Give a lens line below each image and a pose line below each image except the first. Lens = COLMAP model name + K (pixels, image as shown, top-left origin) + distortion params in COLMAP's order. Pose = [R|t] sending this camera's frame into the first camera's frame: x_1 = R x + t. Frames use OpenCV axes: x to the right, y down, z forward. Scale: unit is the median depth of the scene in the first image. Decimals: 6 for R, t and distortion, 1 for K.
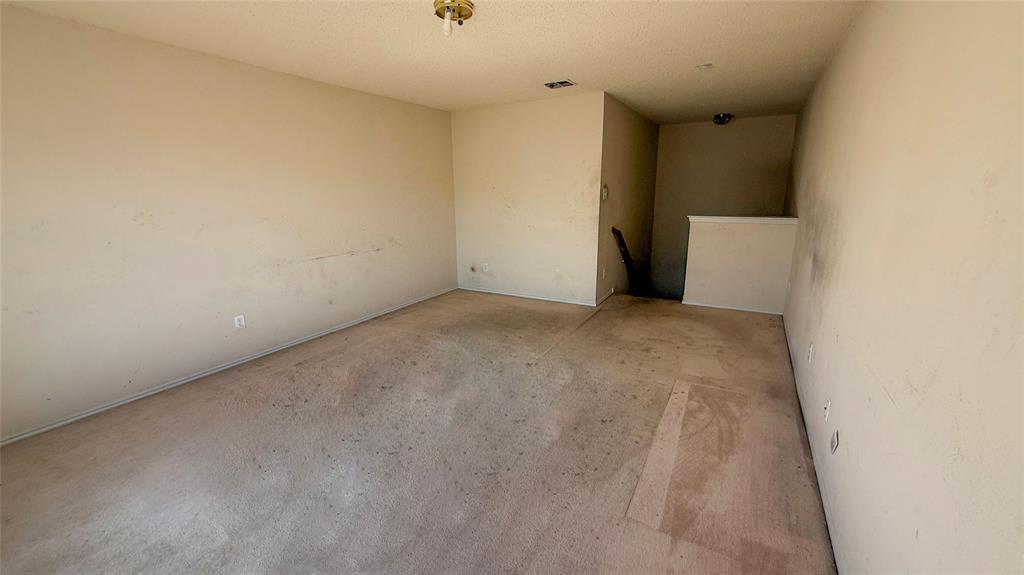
lens RADIAL K [[418.0, 0, 509.1], [0, 418.0, 292.0], [0, 0, 1]] dist [0.002590, 0.000118]
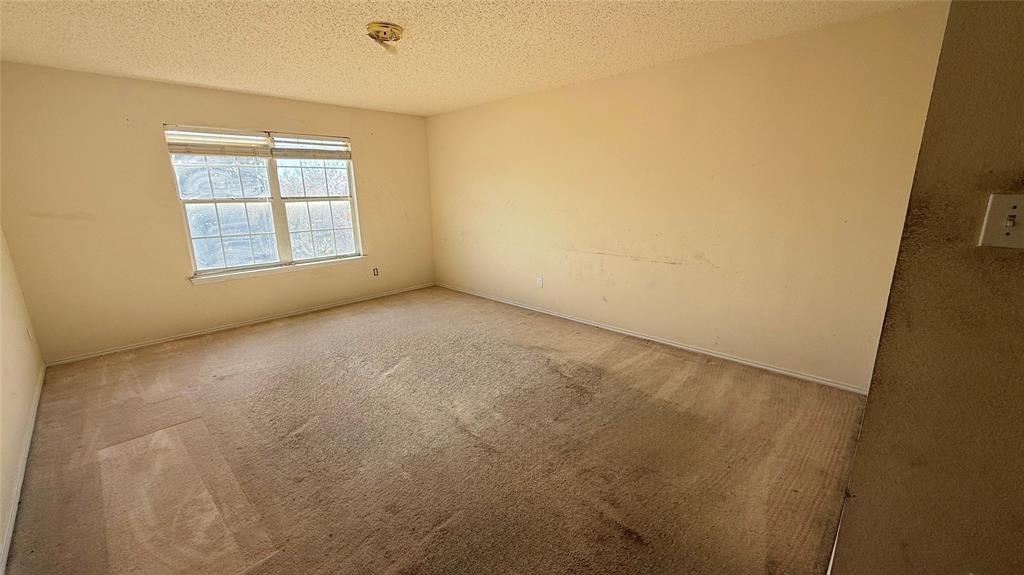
lens RADIAL K [[418.0, 0, 509.1], [0, 418.0, 292.0], [0, 0, 1]] dist [0.002590, 0.000118]
pose [[-0.249952, 0.263449, -0.931729, 0.501210], [-0.206704, 0.925572, 0.317160, -0.235181], [0.945937, 0.271867, -0.176893, 0.863133]]
